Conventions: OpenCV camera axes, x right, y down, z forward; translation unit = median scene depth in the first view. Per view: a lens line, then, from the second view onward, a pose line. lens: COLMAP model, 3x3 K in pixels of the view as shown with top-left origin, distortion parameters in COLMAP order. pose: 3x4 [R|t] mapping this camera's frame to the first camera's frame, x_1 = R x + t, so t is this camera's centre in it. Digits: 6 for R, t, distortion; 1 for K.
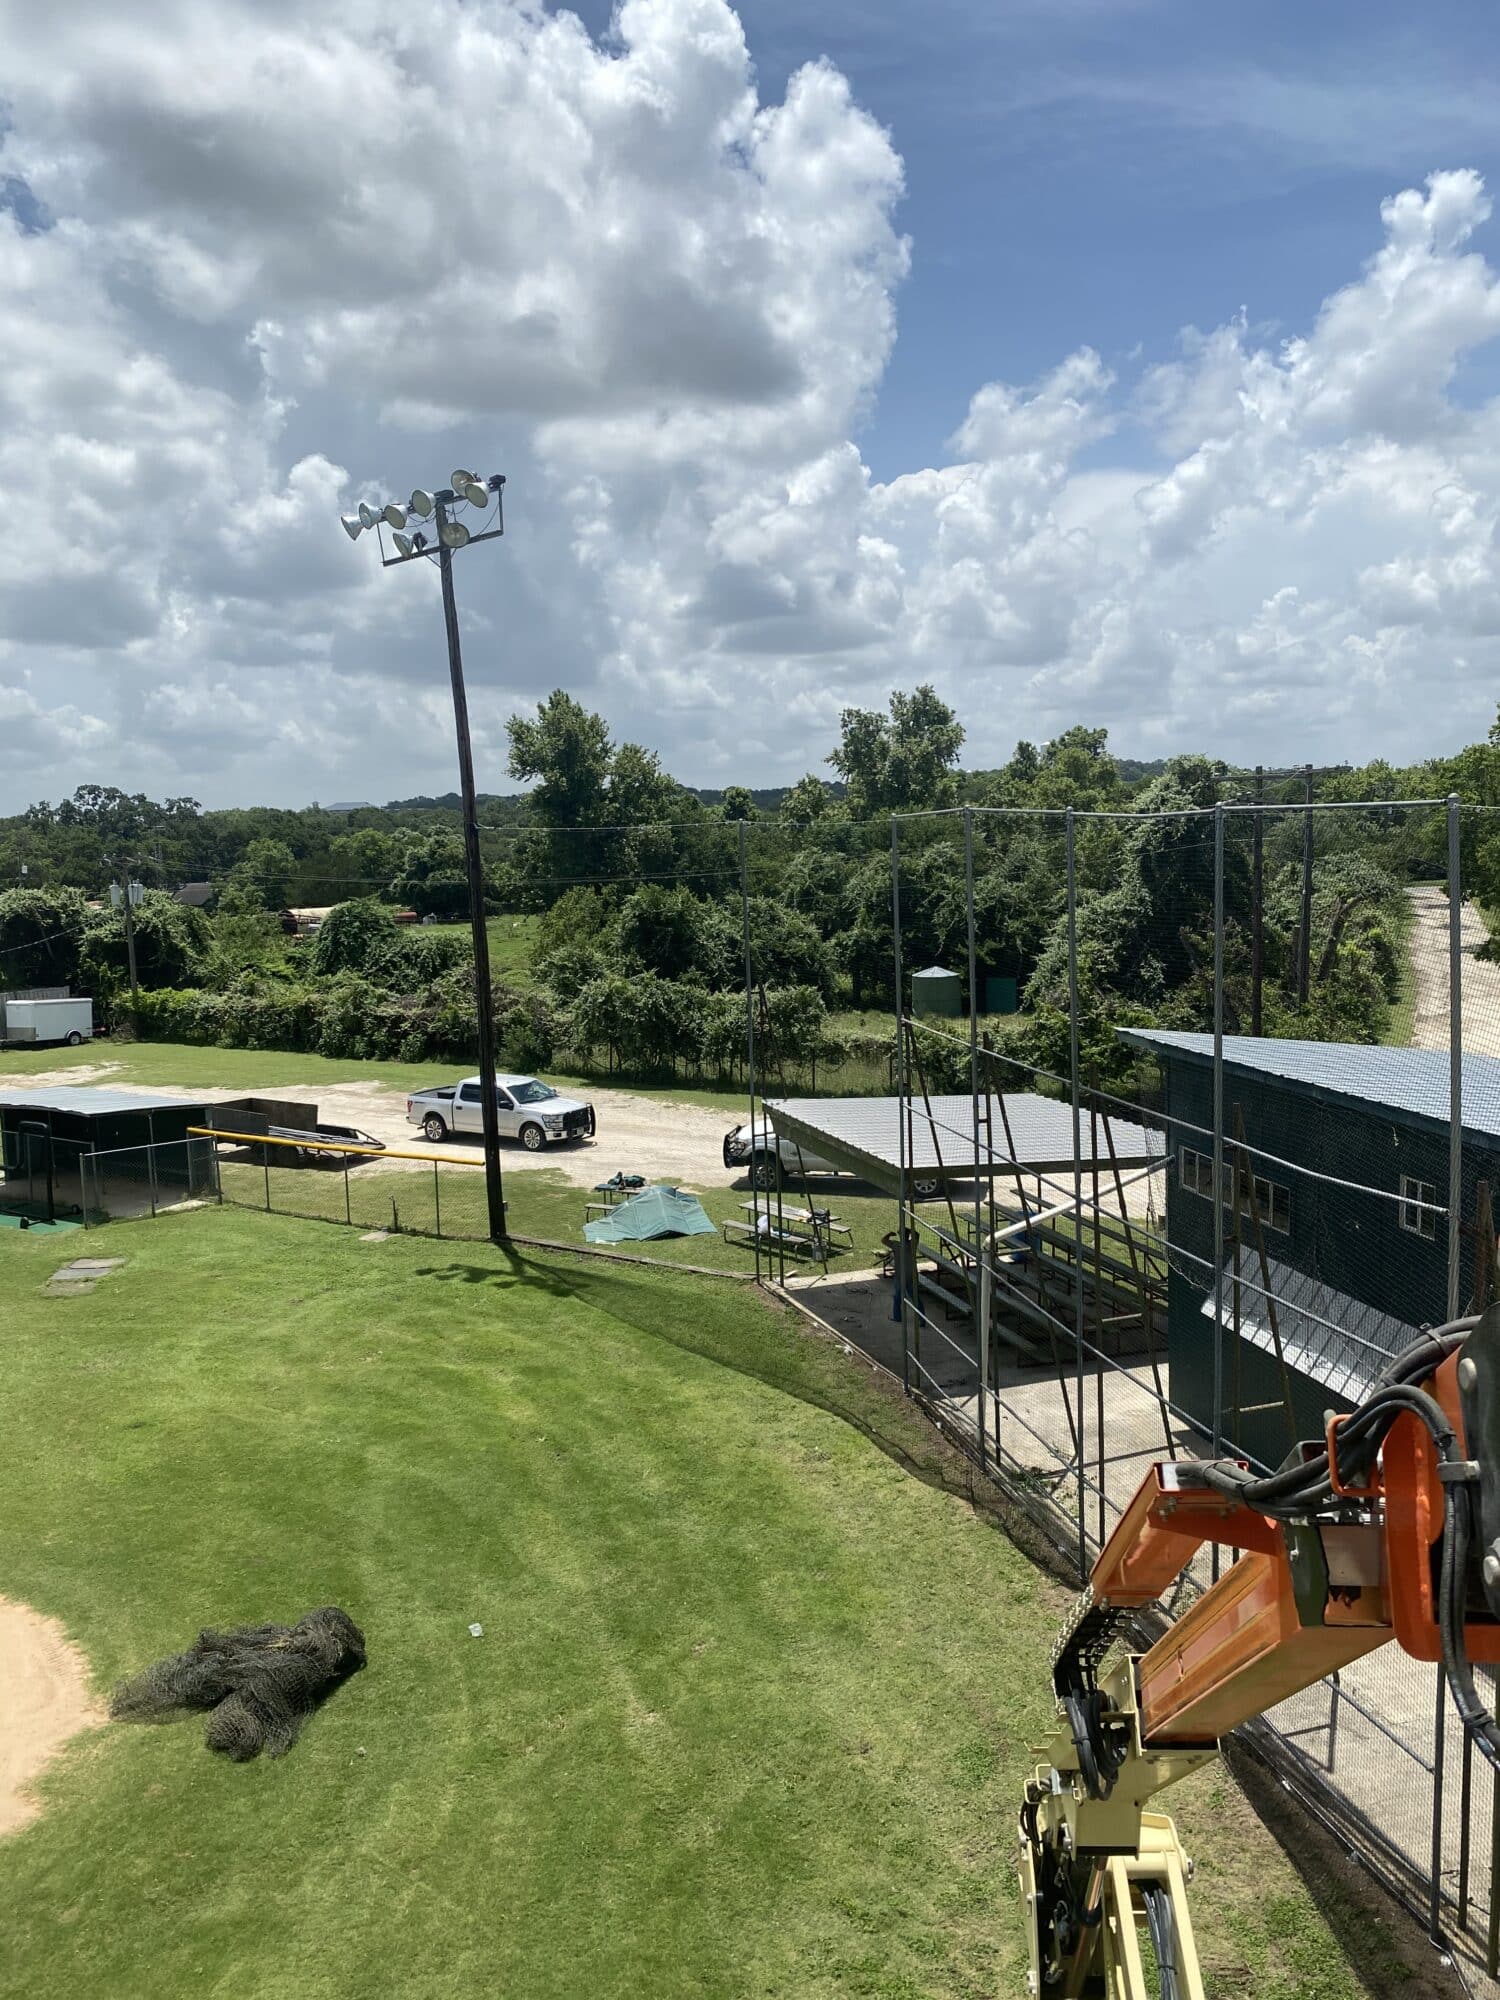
lens RADIAL K [[1543.5, 0, 756.4], [0, 1543.5, 990.5], [0, 0, 1]] dist [0.021417, 0.003147]
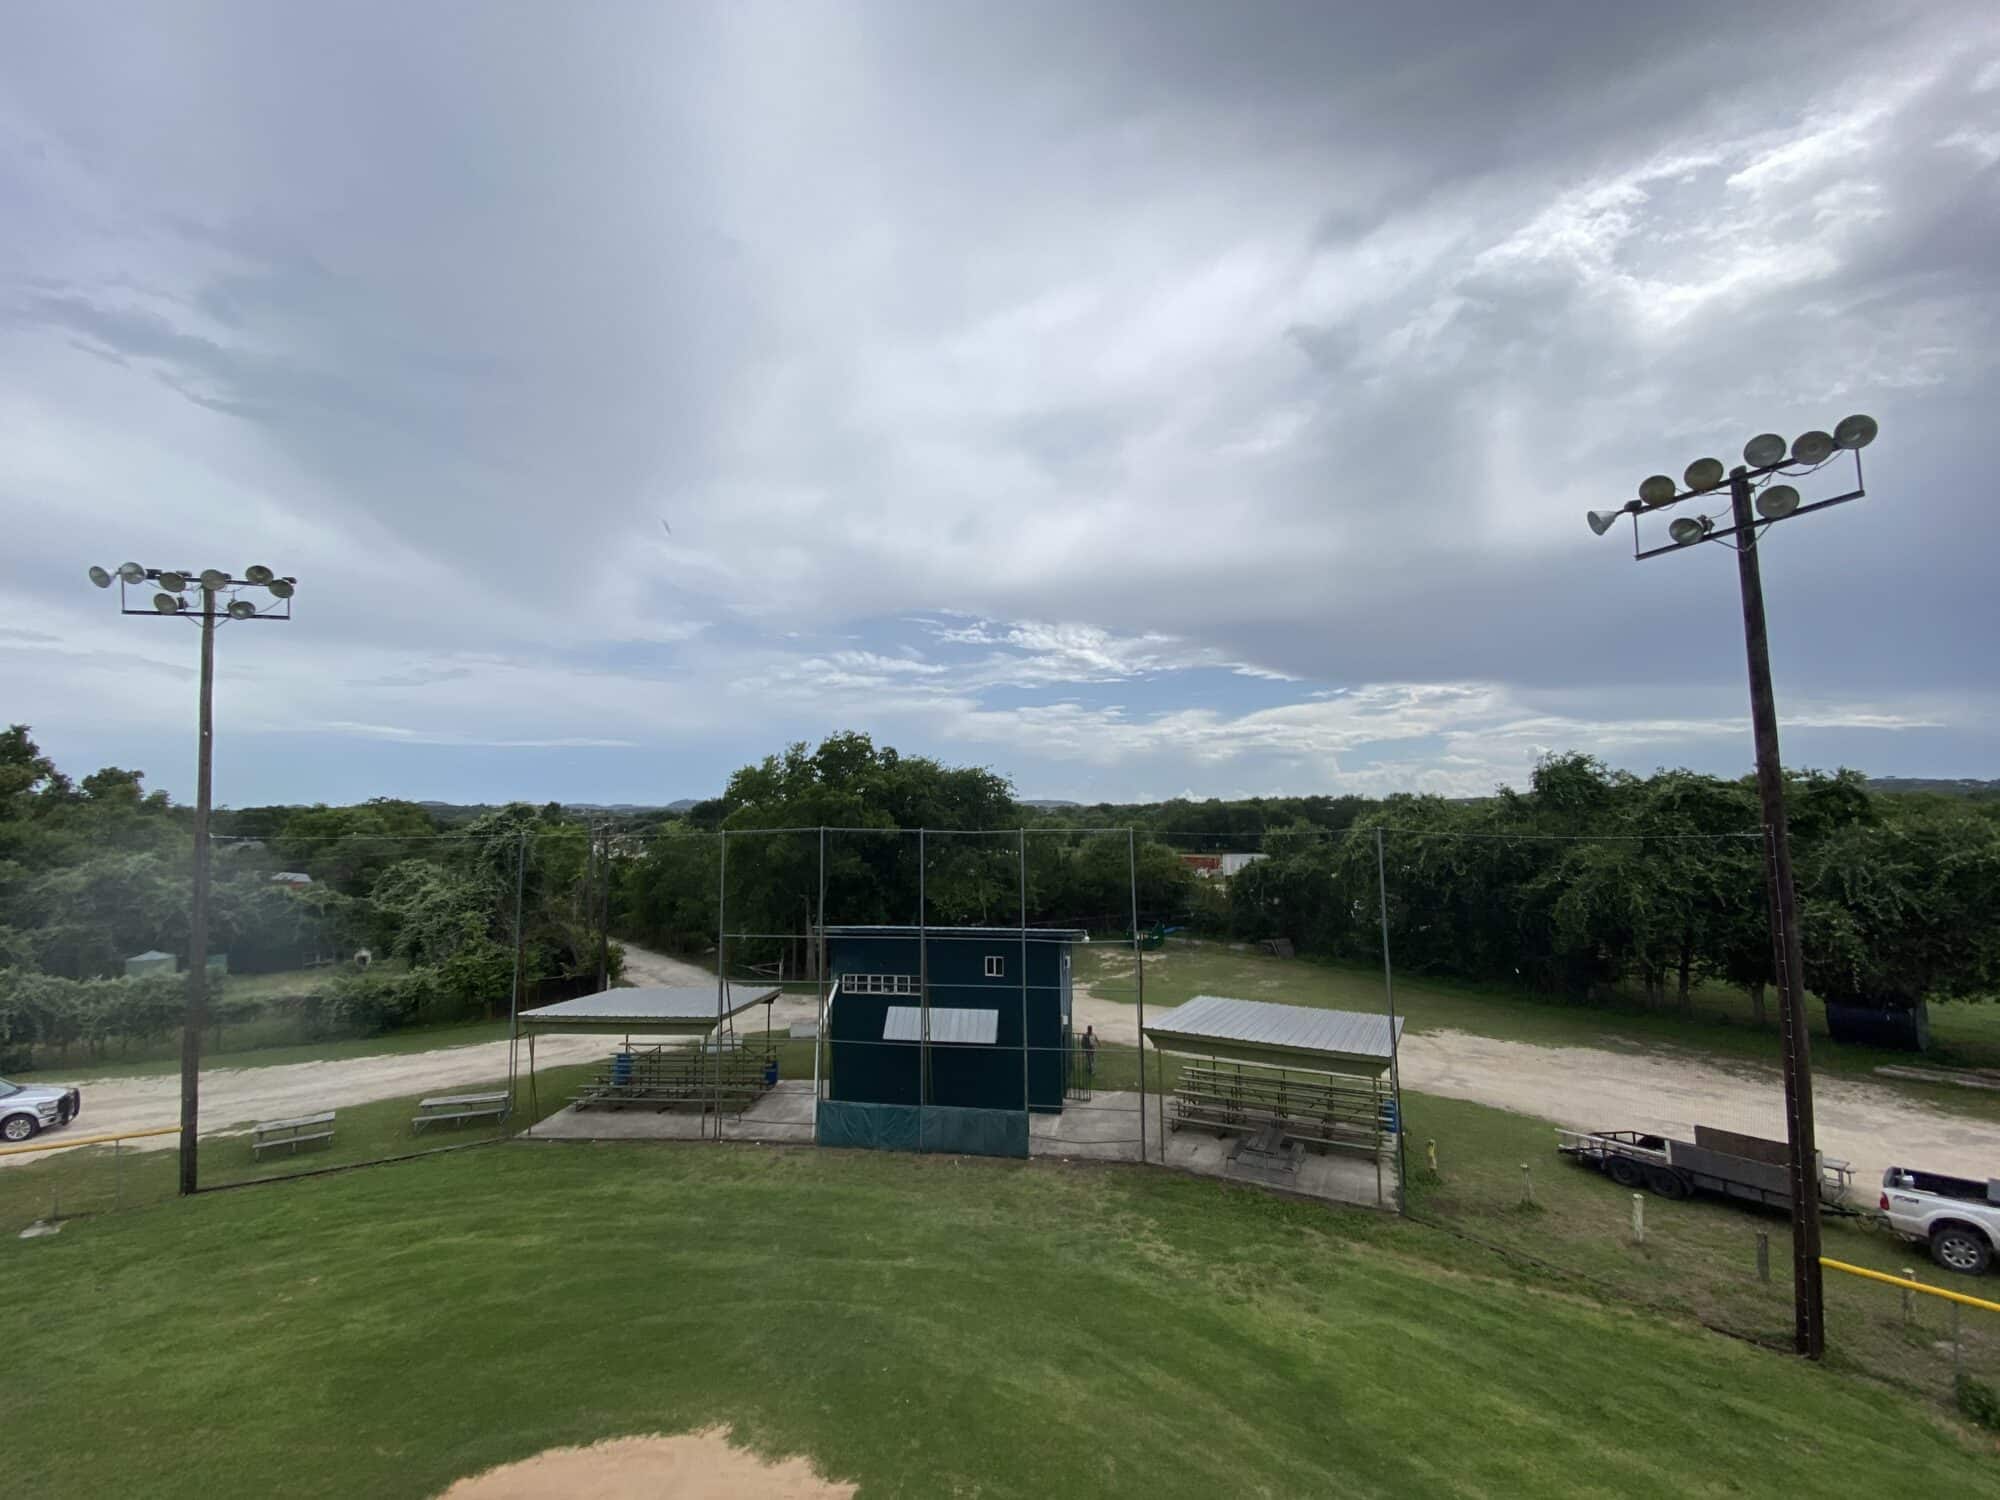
lens RADIAL K [[810.4, 0, 1012.0], [0, 810.4, 750.9], [0, 0, 1]] dist [0.000394, -0.010514]
pose [[0.382061, 0.108290, 0.917770, -0.543799], [0.098002, 0.982763, -0.156756, -0.011390], [-0.918926, 0.149834, 0.364863, 0.181953]]
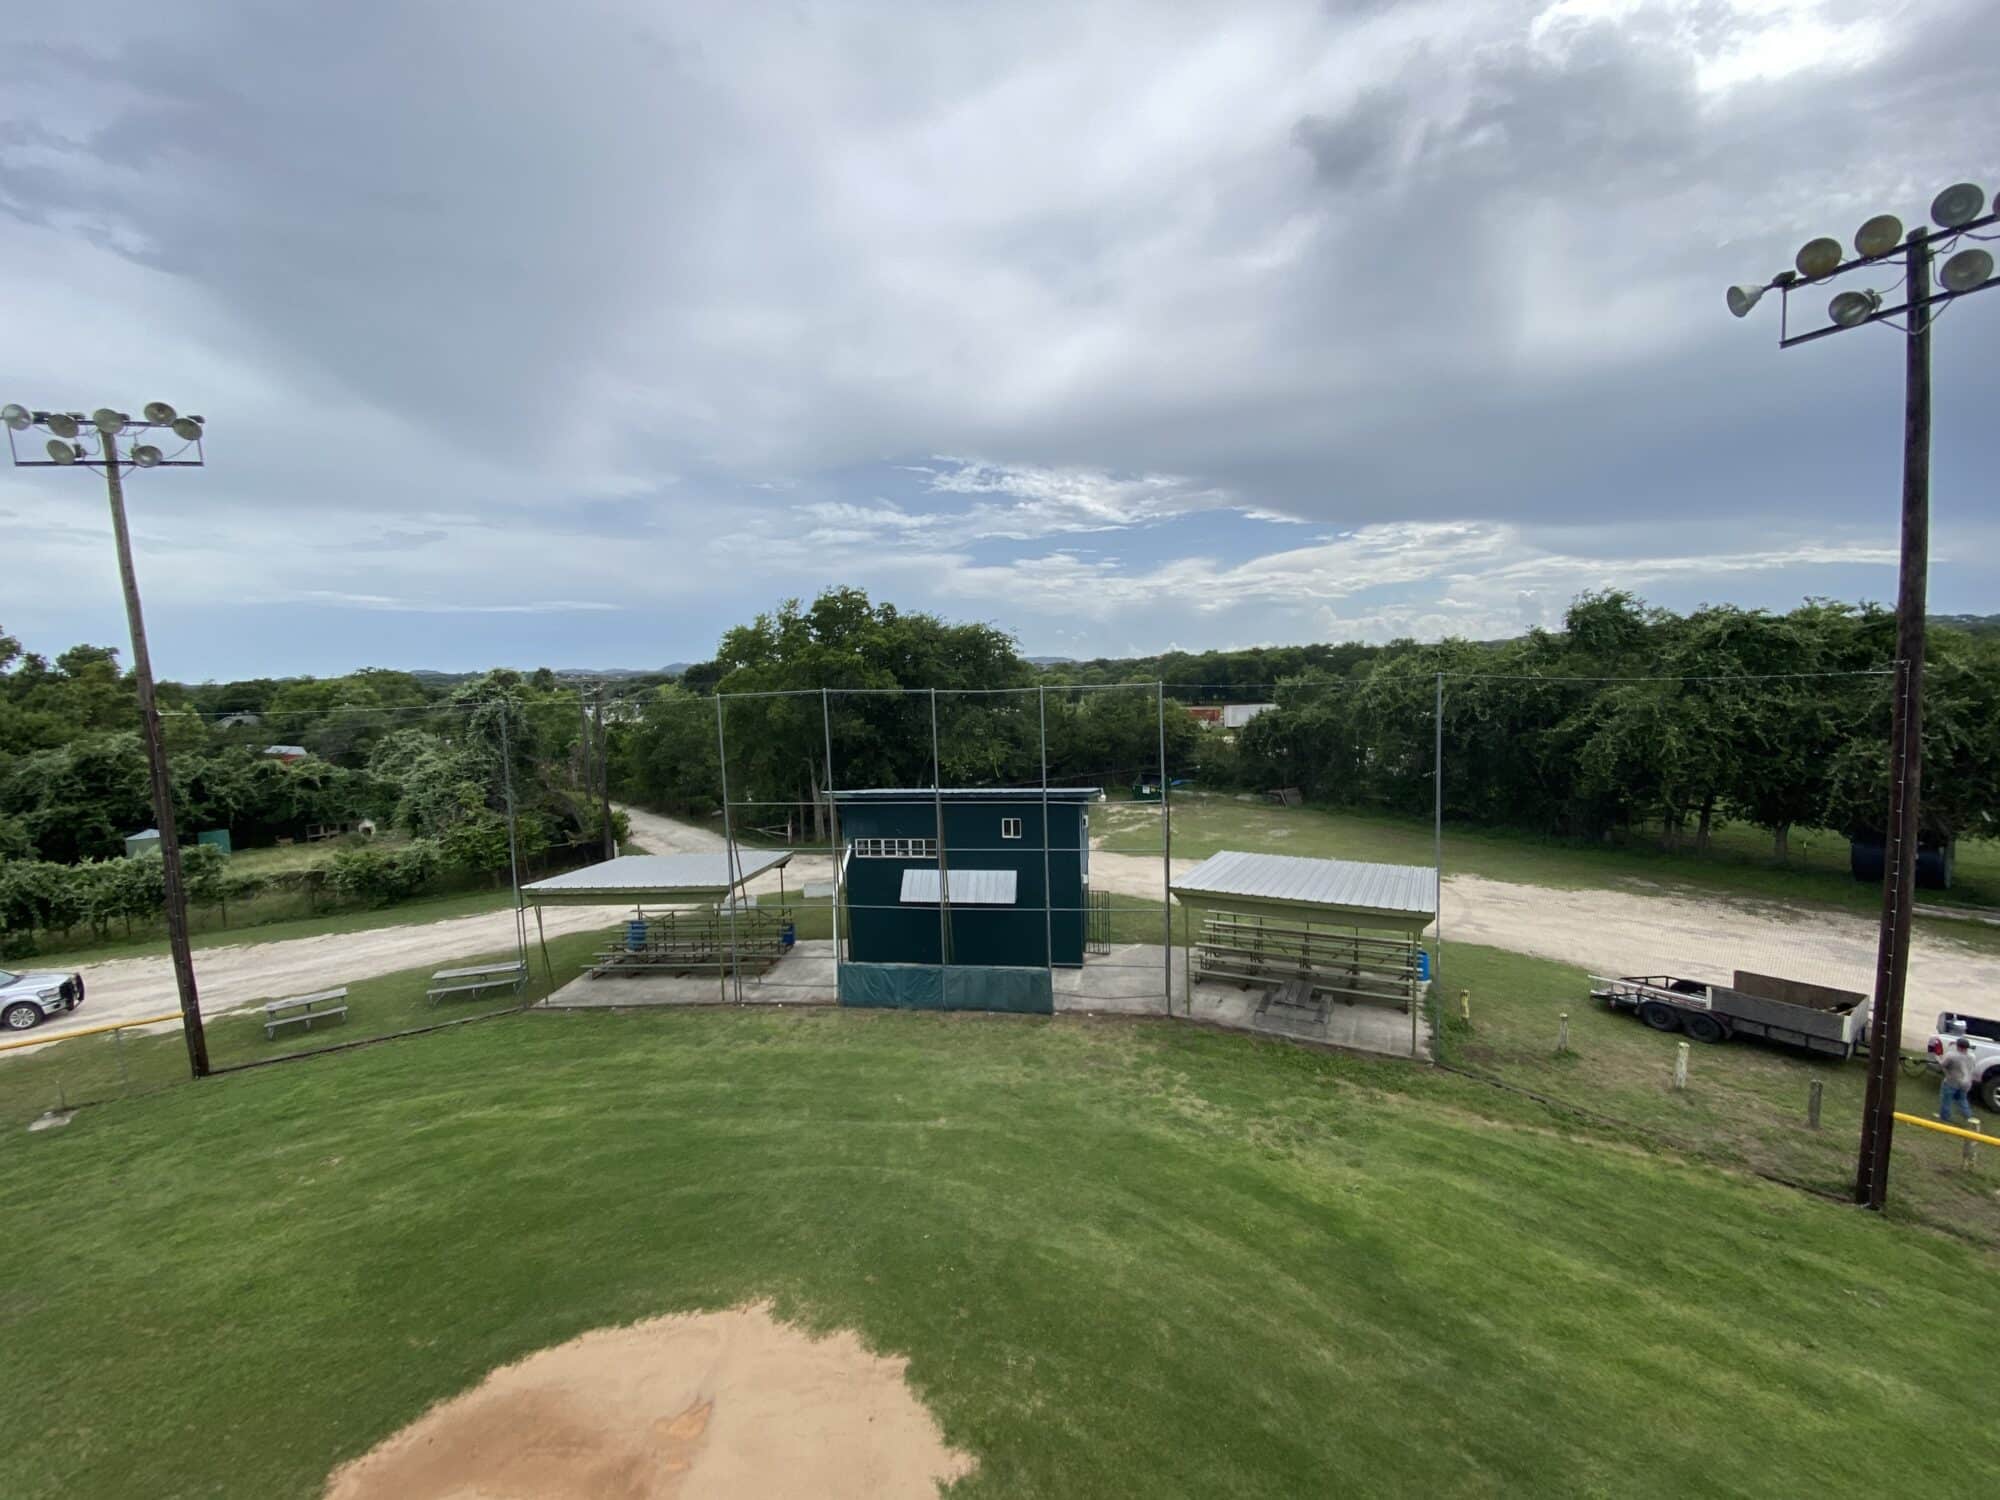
lens RADIAL K [[810.4, 0, 1012.7], [0, 810.4, 745.8], [0, 0, 1]] dist [0.000394, -0.010514]
pose [[0.378200, -0.059515, 0.923809, -0.498005], [0.121225, 0.992522, 0.014314, -0.016903], [-0.917752, 0.106575, 0.382586, 0.219673]]
